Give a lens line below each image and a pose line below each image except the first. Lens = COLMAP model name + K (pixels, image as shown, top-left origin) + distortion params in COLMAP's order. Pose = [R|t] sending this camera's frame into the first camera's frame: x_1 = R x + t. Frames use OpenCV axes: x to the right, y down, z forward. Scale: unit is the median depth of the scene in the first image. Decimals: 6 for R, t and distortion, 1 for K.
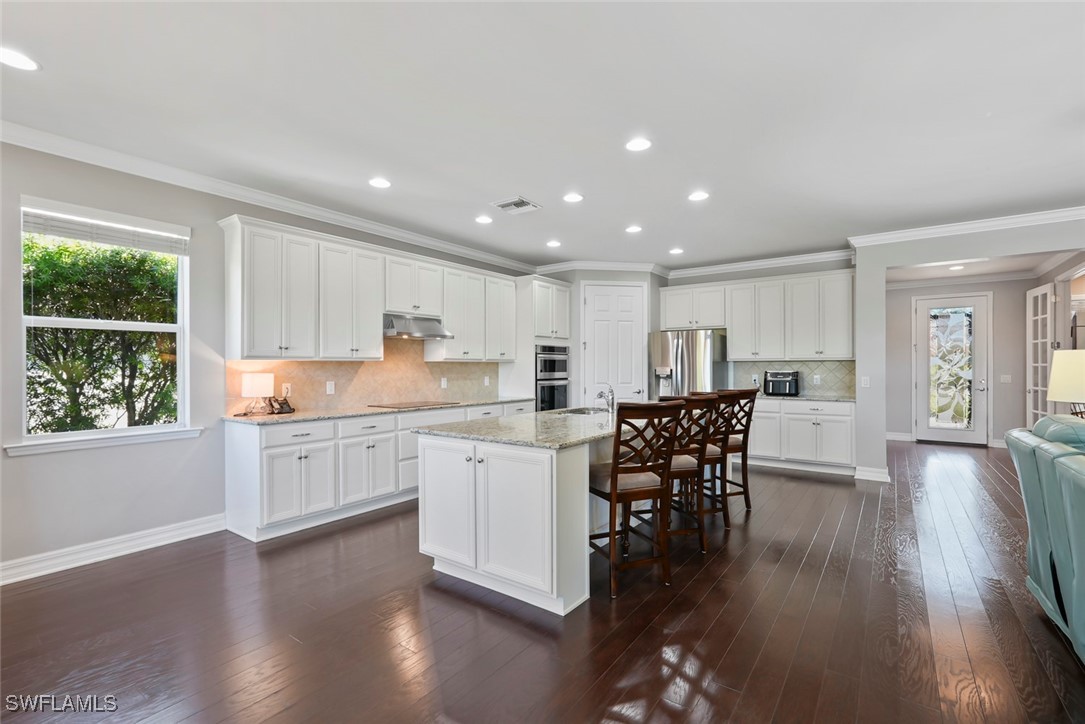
lens RADIAL K [[489.7, 0, 540.9], [0, 489.7, 367.5], [0, 0, 1]] dist [-0.013428, 0.007230]
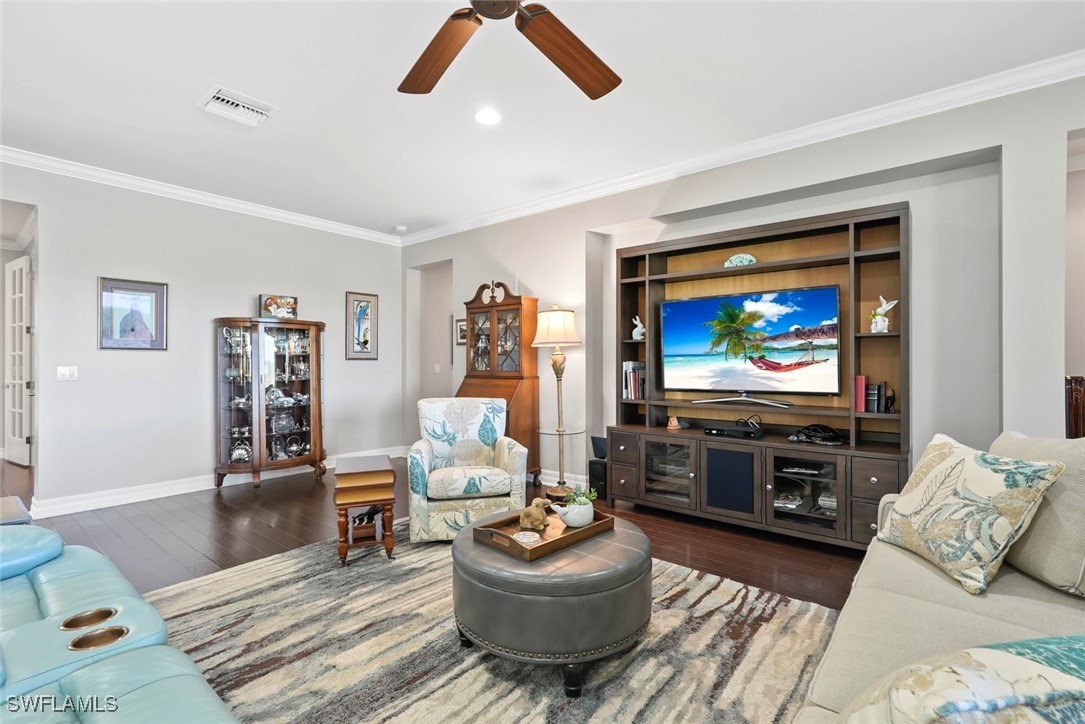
lens RADIAL K [[489.7, 0, 544.9], [0, 489.7, 368.9], [0, 0, 1]] dist [-0.013428, 0.007230]
pose [[0.060344, -0.007676, 0.998148, 0.281397], [0.006007, 0.999955, 0.007326, 0.022447], [-0.998160, 0.005554, 0.060387, 0.062390]]
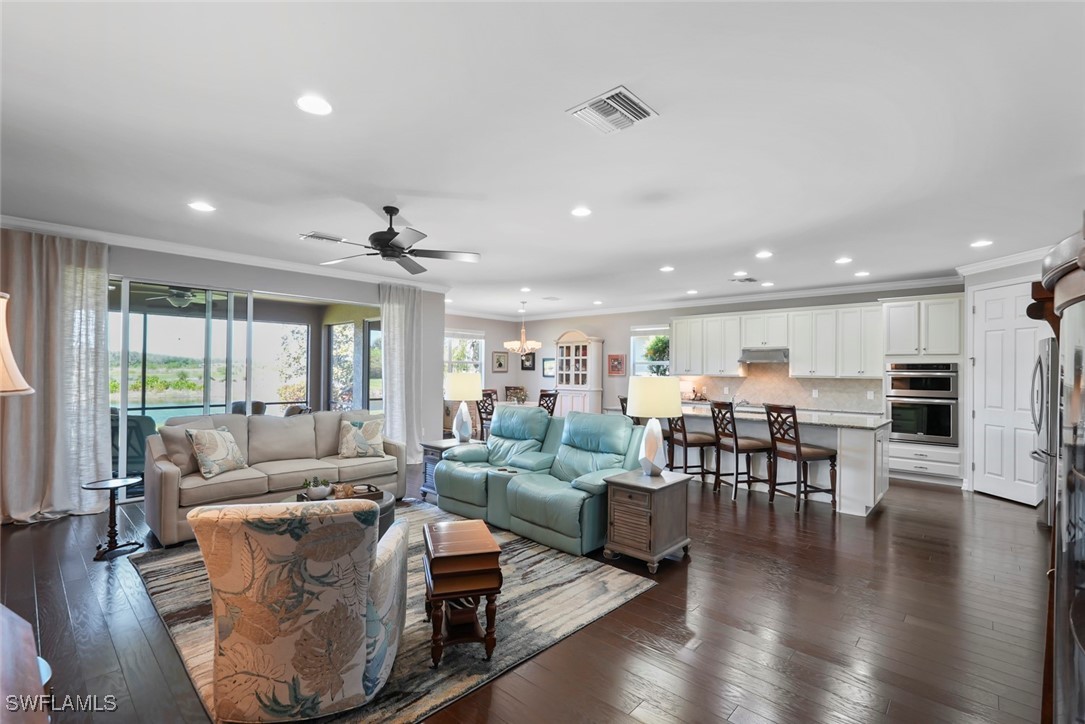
lens RADIAL K [[489.7, 0, 536.1], [0, 489.7, 363.9], [0, 0, 1]] dist [-0.013428, 0.007230]
pose [[-0.134467, -0.011981, -0.990846, 1.305798], [-0.011097, 0.999882, -0.010584, -0.028506], [0.990856, 0.009572, -0.134584, 0.444576]]
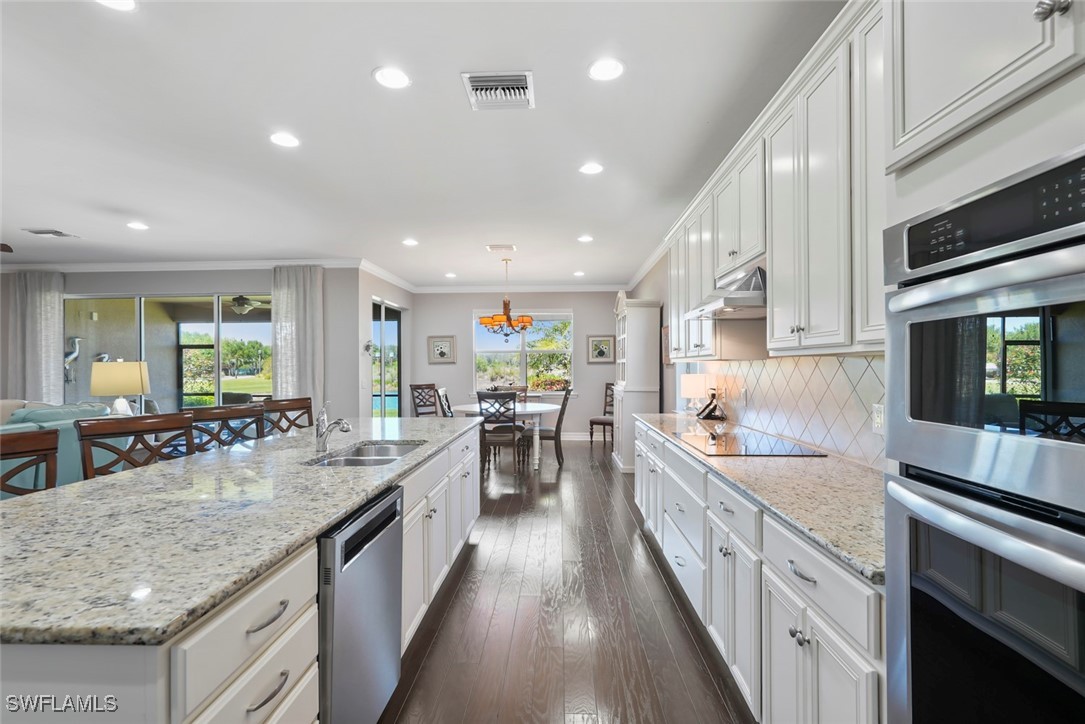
lens RADIAL K [[489.7, 0, 543.4], [0, 489.7, 370.5], [0, 0, 1]] dist [-0.013428, 0.007230]
pose [[-0.828731, 0.011110, -0.559537, 0.188472], [0.006931, 0.999930, 0.009590, -0.006525], [0.559604, 0.004070, -0.828750, 1.214891]]
